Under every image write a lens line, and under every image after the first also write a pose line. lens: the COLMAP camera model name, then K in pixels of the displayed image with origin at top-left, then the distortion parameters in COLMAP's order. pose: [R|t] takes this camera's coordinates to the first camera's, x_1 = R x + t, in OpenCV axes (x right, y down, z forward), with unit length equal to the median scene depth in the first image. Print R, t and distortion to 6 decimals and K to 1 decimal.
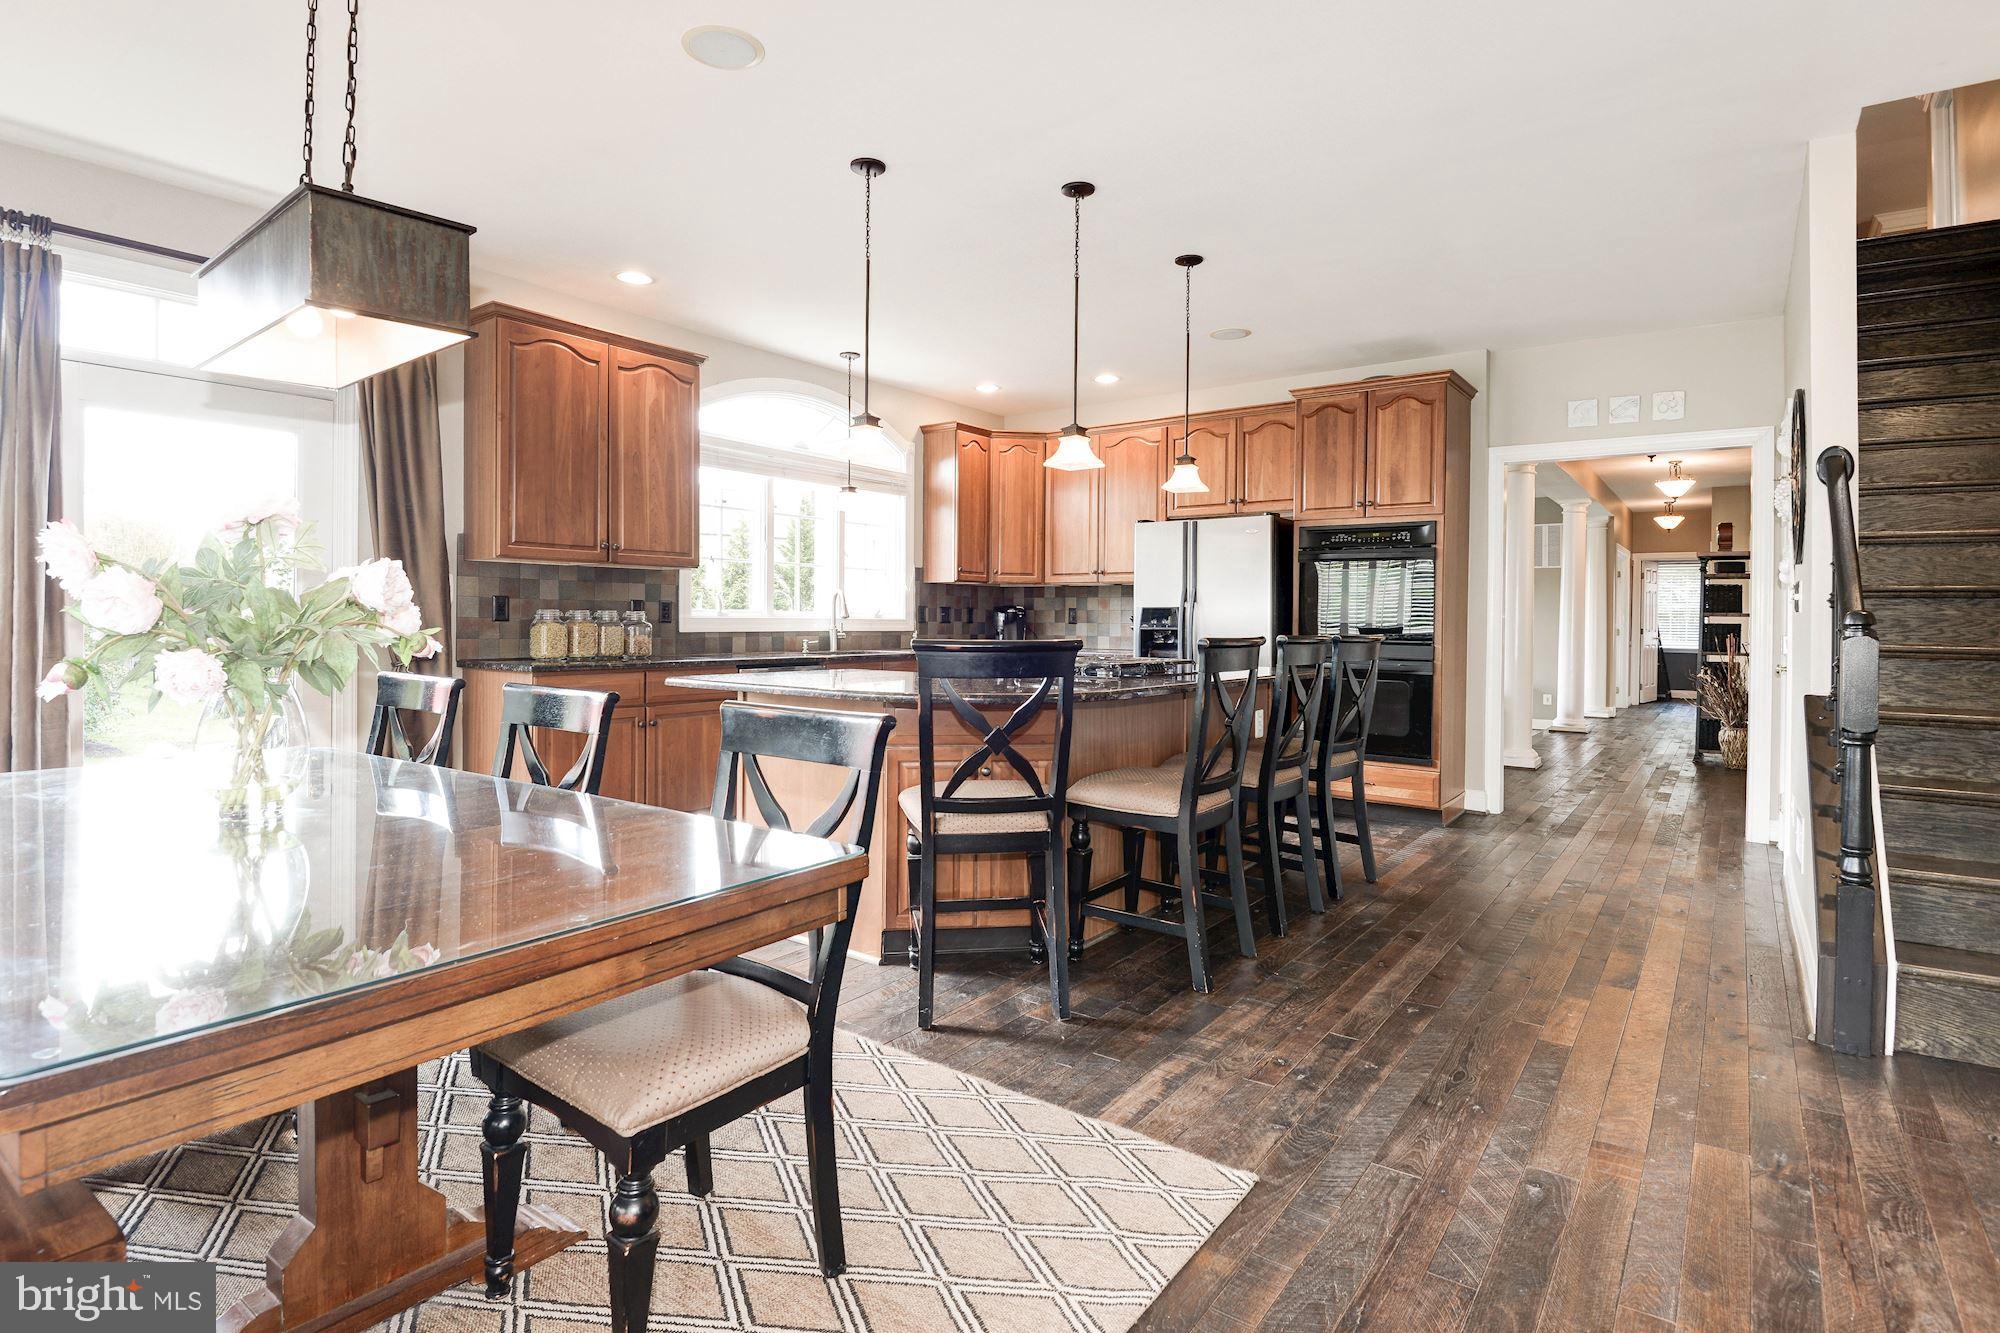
lens RADIAL K [[997.2, 0, 1004.3], [0, 997.2, 645.0], [0, 0, 1]] dist [-0.015996, -0.000277]
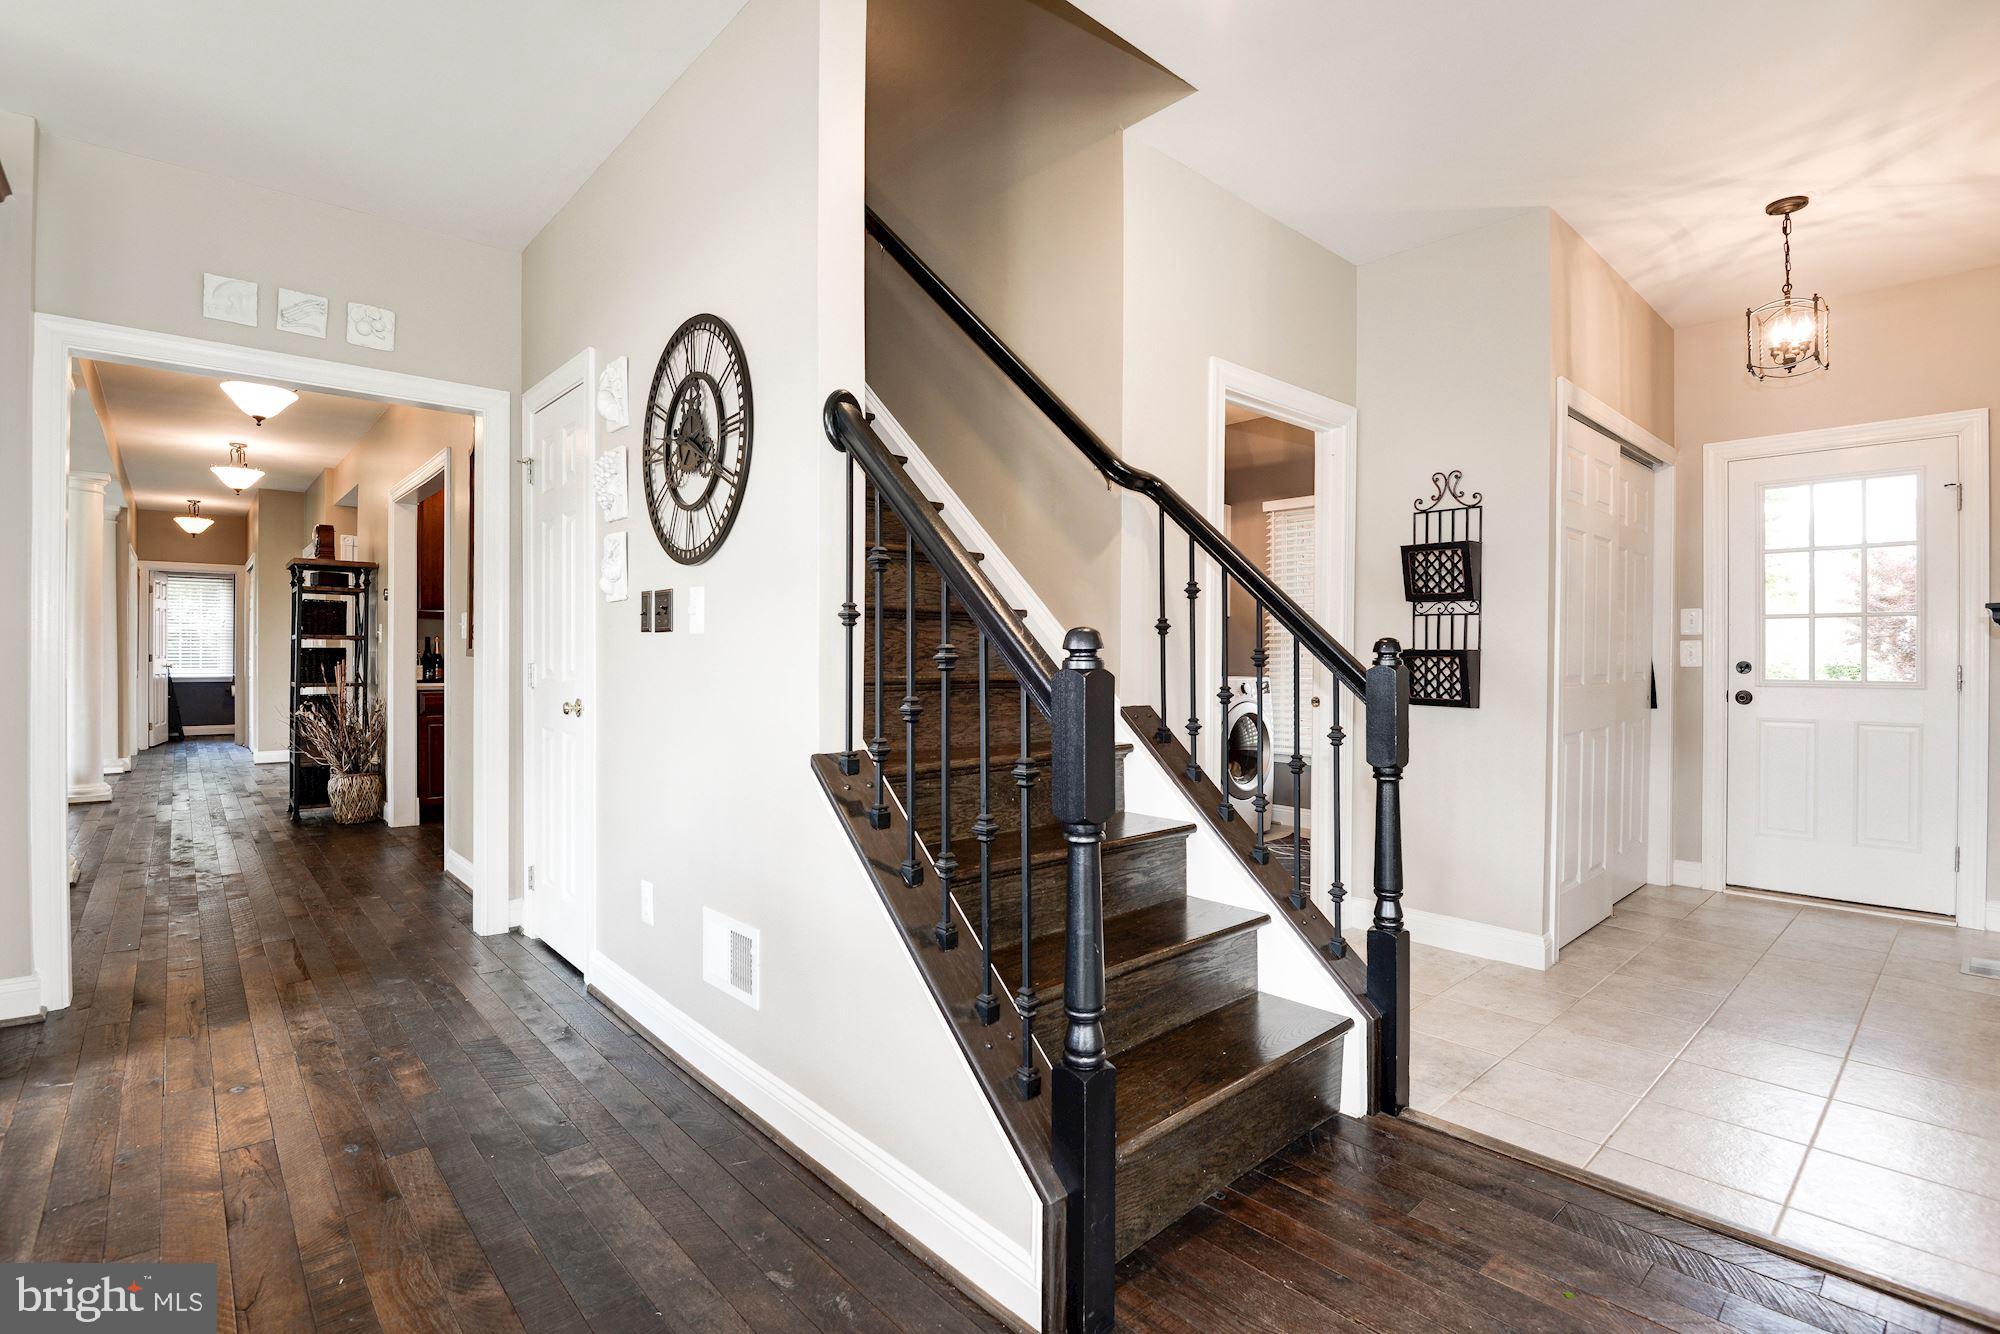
lens RADIAL K [[930.7, 0, 1001.6], [0, 930.7, 649.6], [0, 0, 1]] dist [-0.029599, -0.000161]
pose [[0.194397, -0.006087, 0.980904, 0.130314], [0.024928, 0.999688, 0.001263, -0.010256], [-0.980606, 0.024207, 0.194488, 0.429024]]
